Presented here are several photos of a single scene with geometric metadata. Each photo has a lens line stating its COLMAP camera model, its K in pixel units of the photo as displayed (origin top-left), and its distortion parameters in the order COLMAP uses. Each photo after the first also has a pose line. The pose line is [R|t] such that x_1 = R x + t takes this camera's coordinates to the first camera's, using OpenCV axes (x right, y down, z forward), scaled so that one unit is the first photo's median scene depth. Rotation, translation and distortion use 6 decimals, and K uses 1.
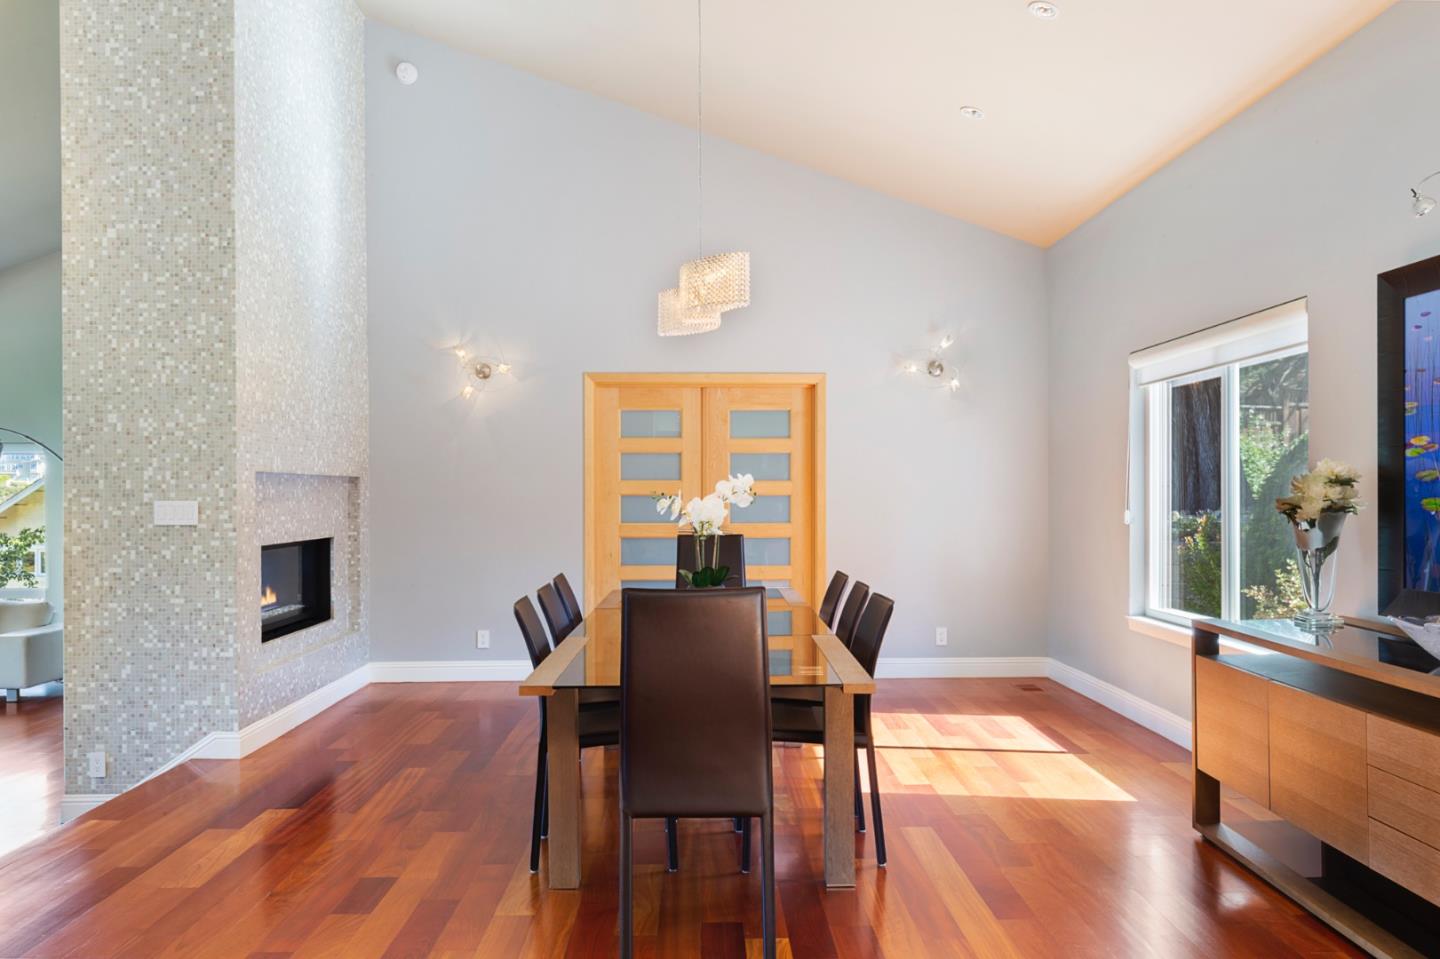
lens RADIAL K [[1096.7, 0, 718.5], [0, 1096.7, 498.1], [0, 0, 1]] dist [0.002193, -0.000775]
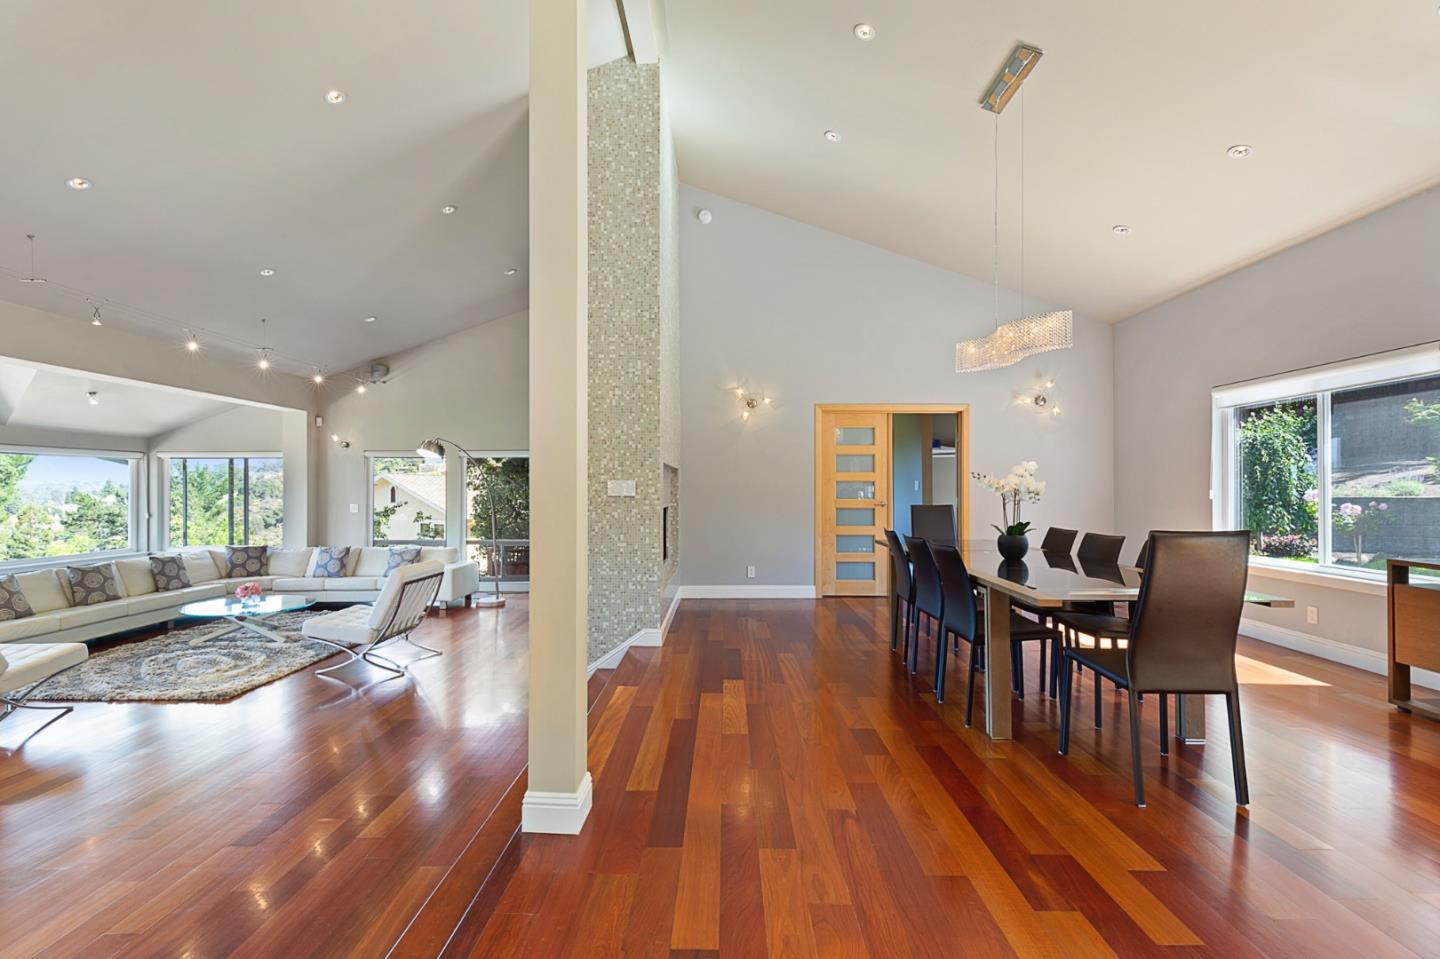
lens RADIAL K [[650.8, 0, 712.4], [0, 650.8, 485.0], [0, 0, 1]] dist [0.009082, 0.000044]
pose [[0.999587, 0.002748, -0.028600, -0.338308], [-0.003034, 0.999946, -0.009952, 0.017708], [0.028571, 0.010034, 0.999541, 0.076466]]
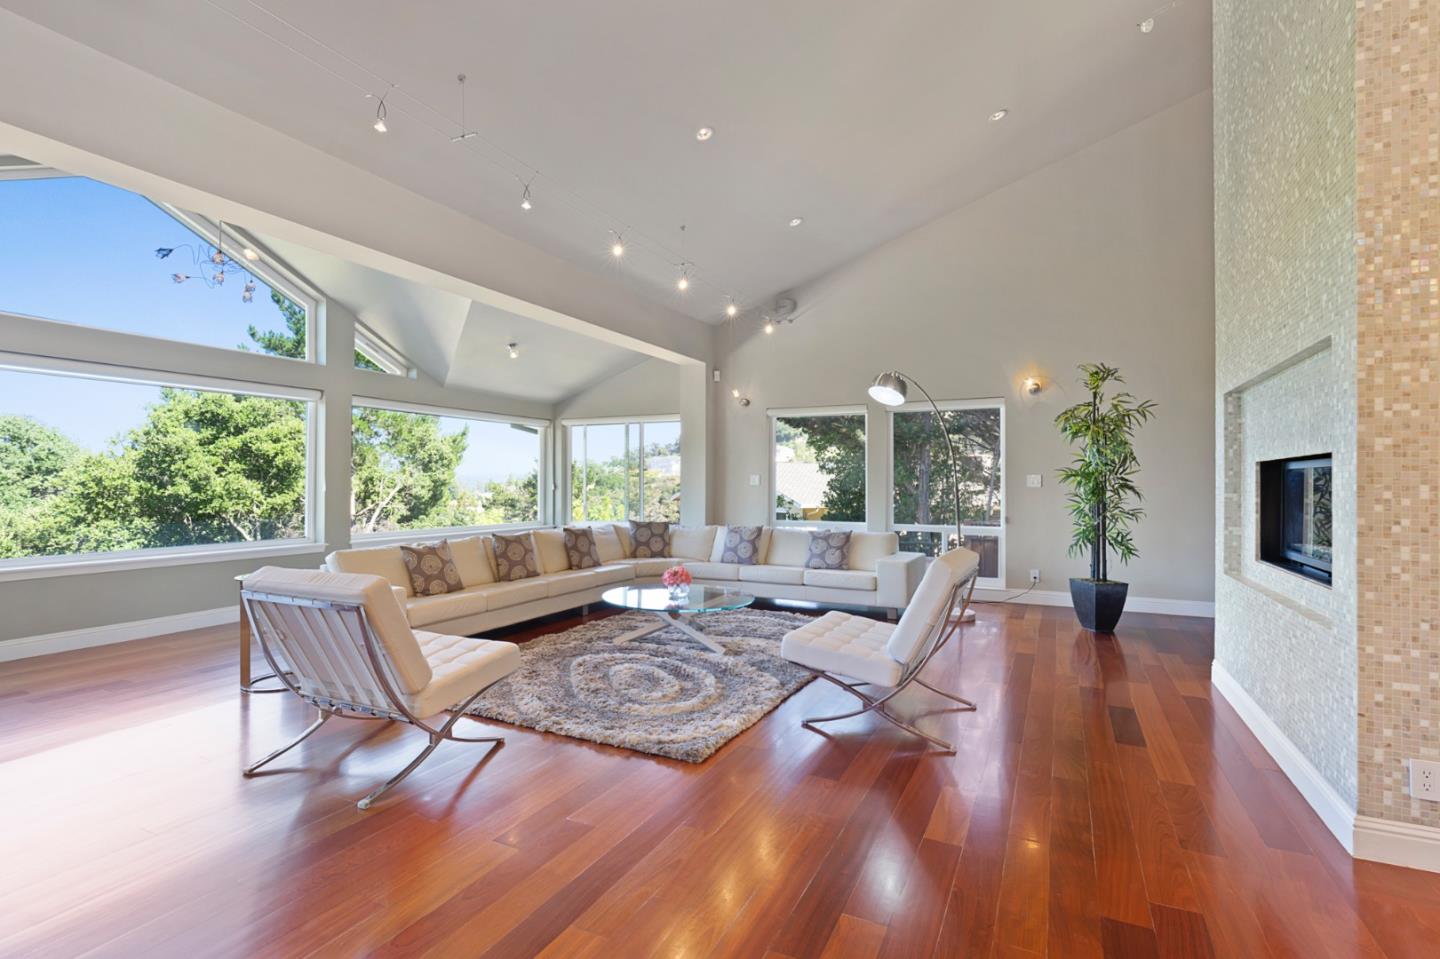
lens RADIAL K [[668.6, 0, 720.0], [0, 668.6, 479.5], [0, 0, 1]] dist [0.003898, -0.000023]
pose [[0.892227, 0.006629, -0.451539, -0.755191], [-0.011614, 0.999898, -0.008269, 0.076325], [0.451439, 0.012622, 0.892213, 0.463985]]
